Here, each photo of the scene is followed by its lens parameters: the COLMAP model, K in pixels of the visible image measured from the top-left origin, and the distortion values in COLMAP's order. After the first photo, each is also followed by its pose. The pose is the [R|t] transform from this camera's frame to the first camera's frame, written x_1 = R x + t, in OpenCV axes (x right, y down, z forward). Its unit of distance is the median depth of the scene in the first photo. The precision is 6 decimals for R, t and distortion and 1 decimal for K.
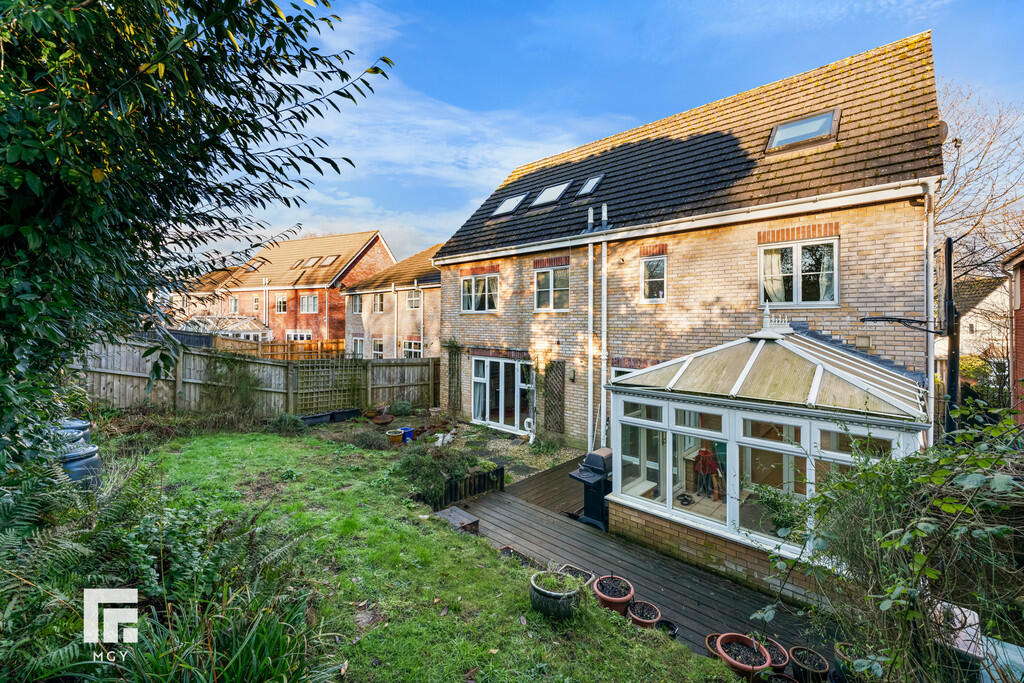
lens RADIAL K [[416.3, 0, 505.6], [0, 416.3, 323.9], [0, 0, 1]] dist [0.001799, -0.001246]
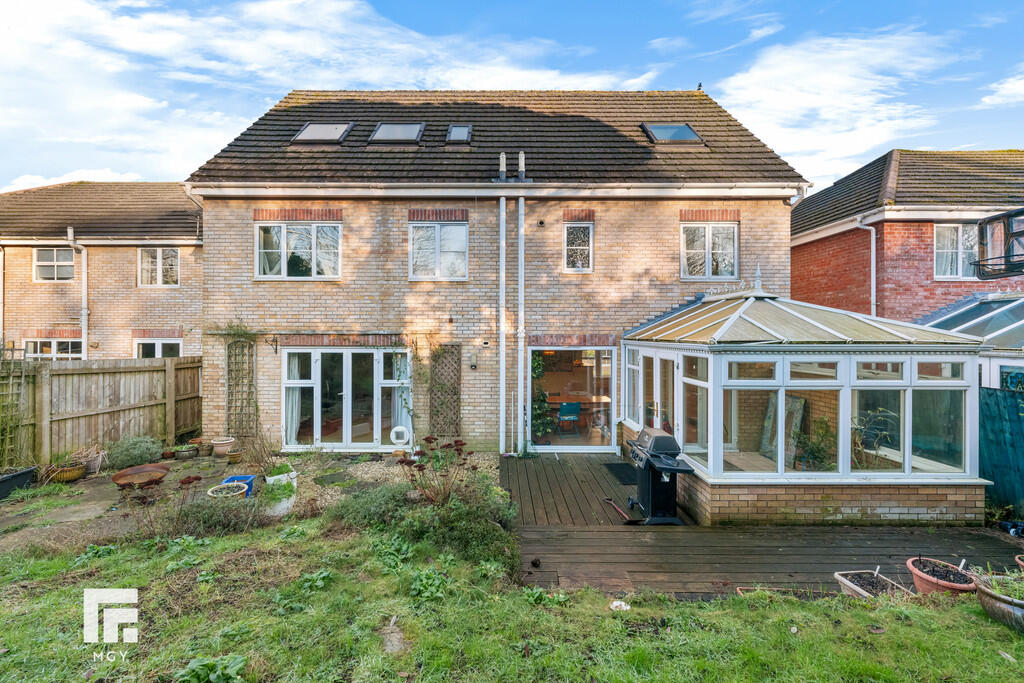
lens RADIAL K [[416.3, 0, 510.2], [0, 416.3, 334.4], [0, 0, 1]] dist [0.001799, -0.001246]
pose [[0.730492, -0.010062, 0.682848, -0.318244], [0.003382, 0.999932, 0.011117, 0.062205], [-0.682913, -0.005812, 0.730476, 0.358656]]
